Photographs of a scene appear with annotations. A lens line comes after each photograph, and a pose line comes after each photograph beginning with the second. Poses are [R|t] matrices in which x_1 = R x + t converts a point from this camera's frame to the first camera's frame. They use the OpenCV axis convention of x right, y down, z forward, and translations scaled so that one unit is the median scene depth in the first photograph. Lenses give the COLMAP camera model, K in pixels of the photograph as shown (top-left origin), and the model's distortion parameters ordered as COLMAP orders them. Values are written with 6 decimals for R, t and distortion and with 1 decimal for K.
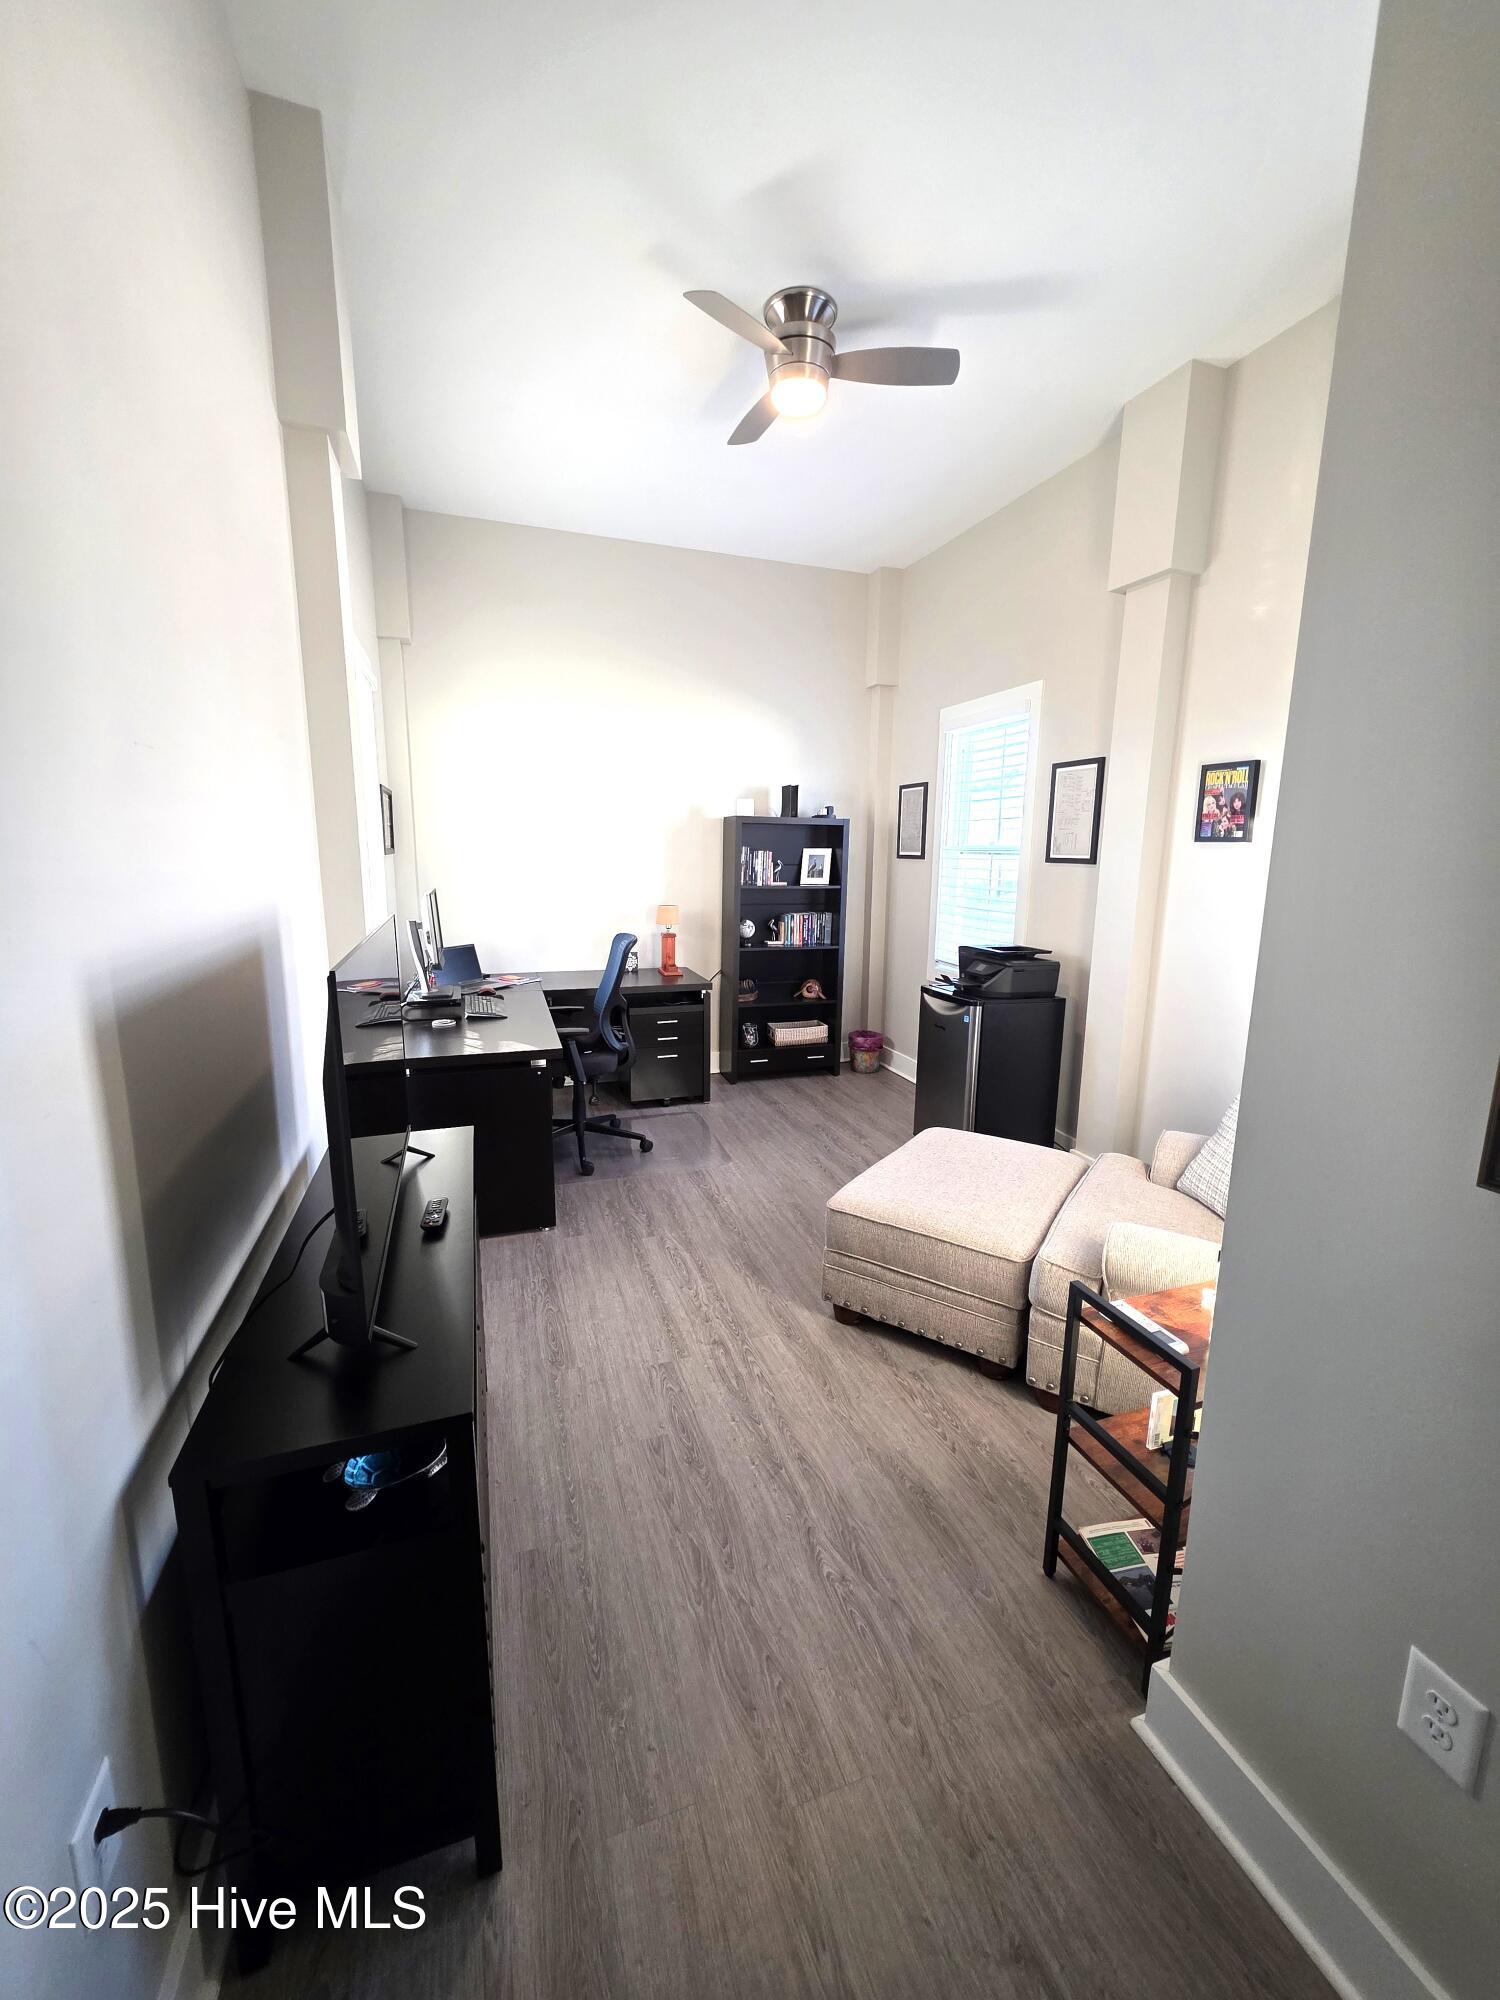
lens RADIAL K [[804.0, 0, 751.0], [0, 804.0, 996.7], [0, 0, 1]] dist [-0.000034, 0.001182]
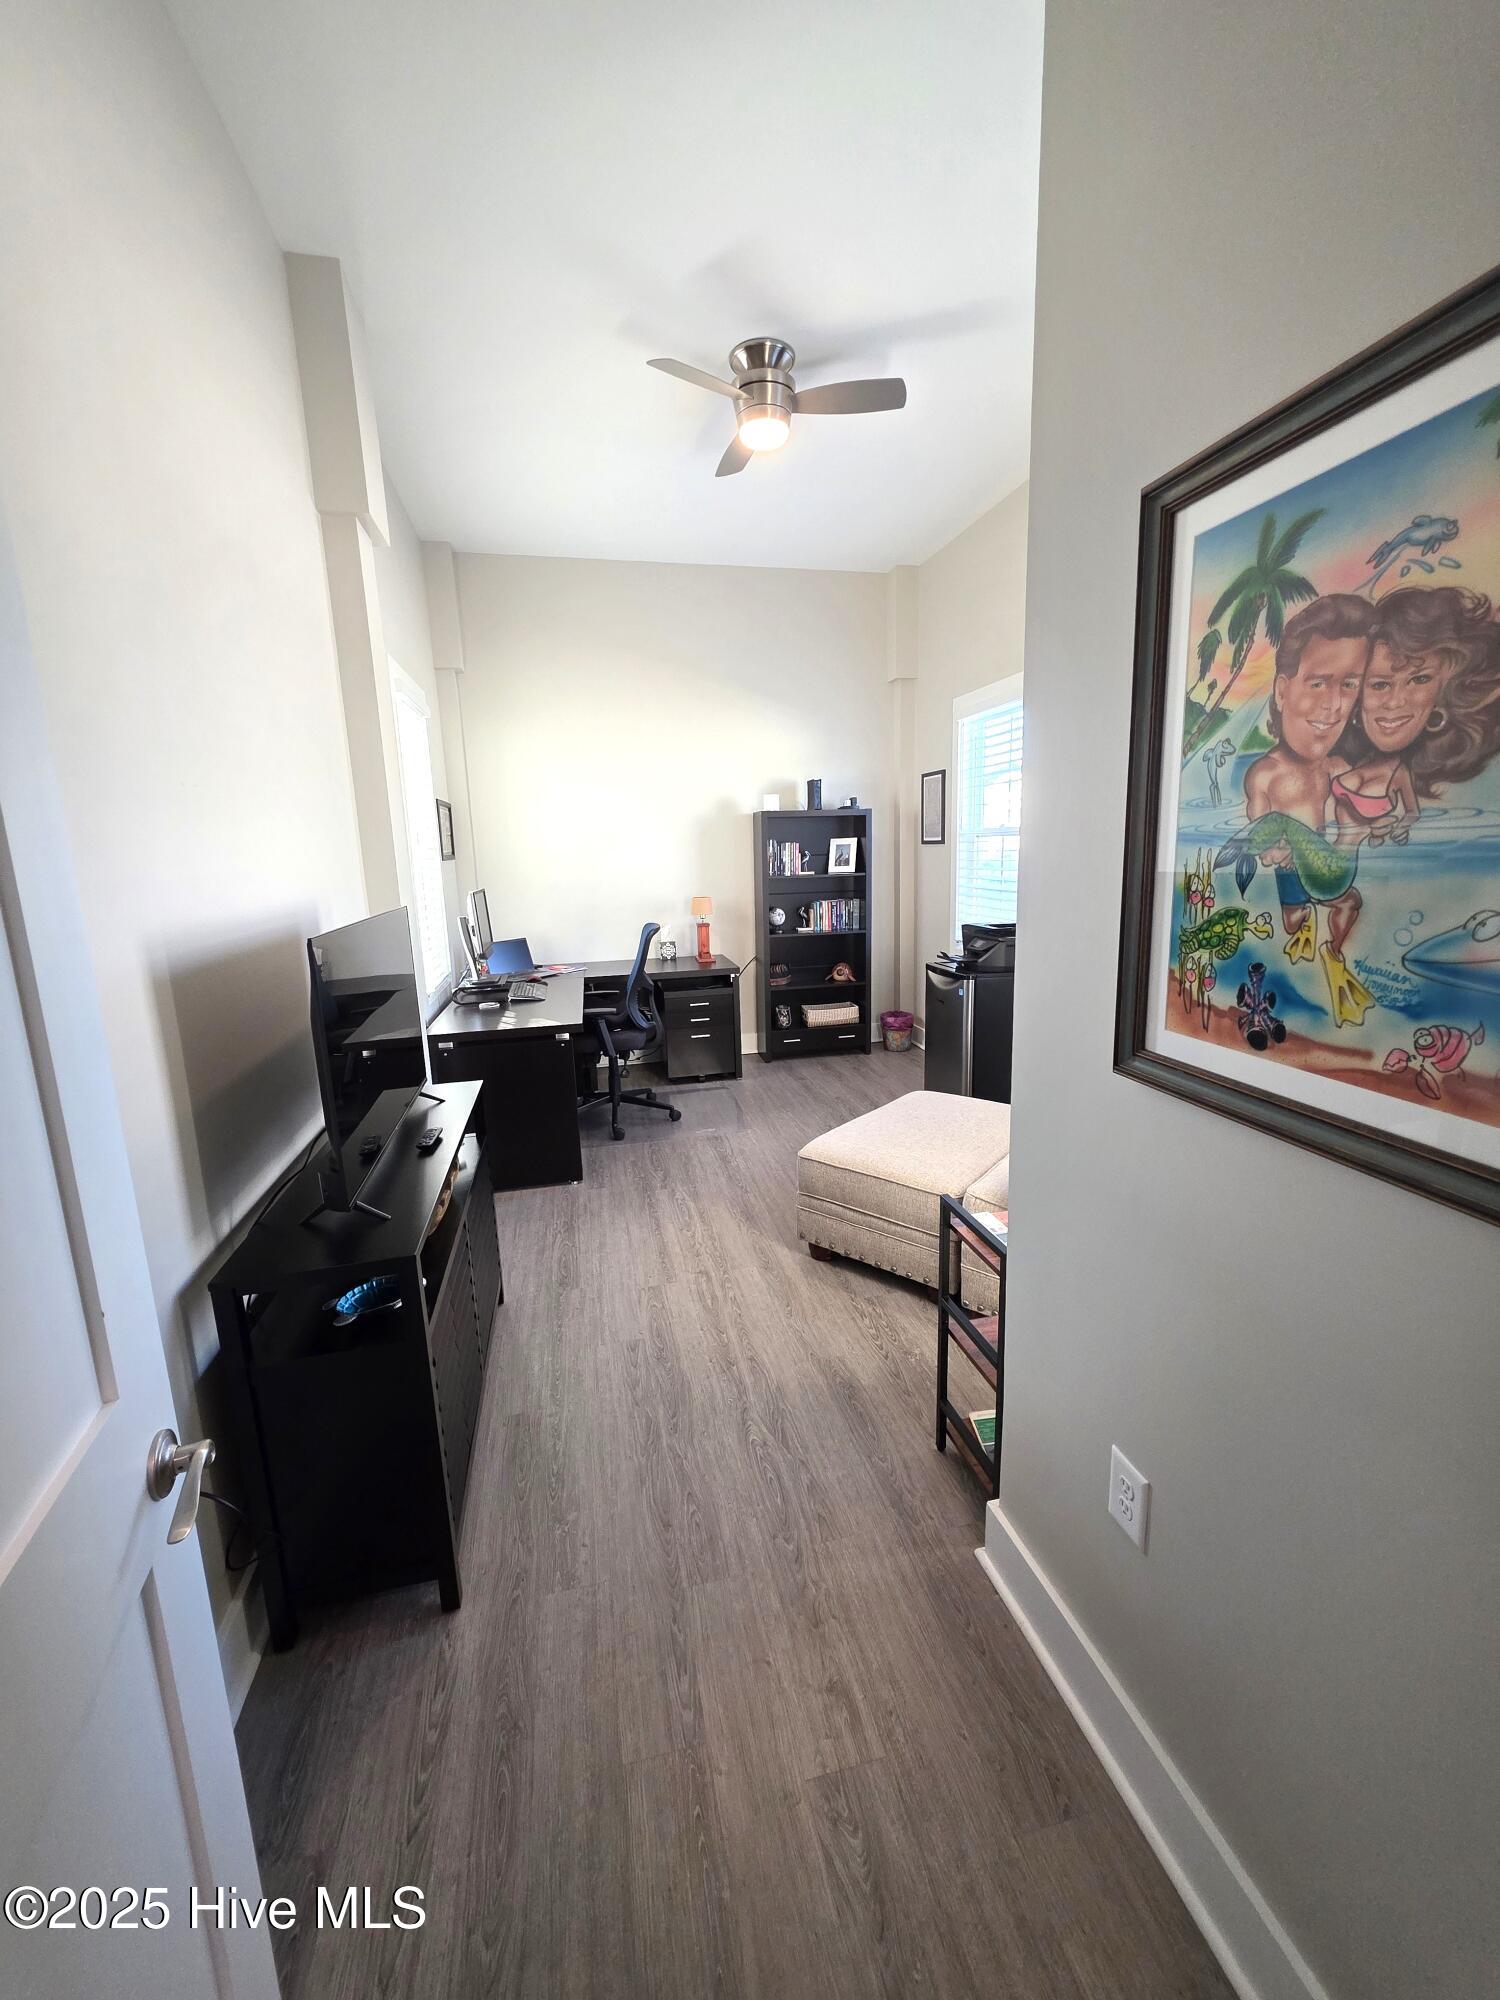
lens RADIAL K [[804.0, 0, 751.8], [0, 804.0, 997.8], [0, 0, 1]] dist [-0.000034, 0.001182]
pose [[0.993007, -0.021211, -0.116130, 0.167975], [0.022022, 0.999741, 0.005712, 0.032866], [0.115979, -0.008230, 0.993218, -0.128255]]
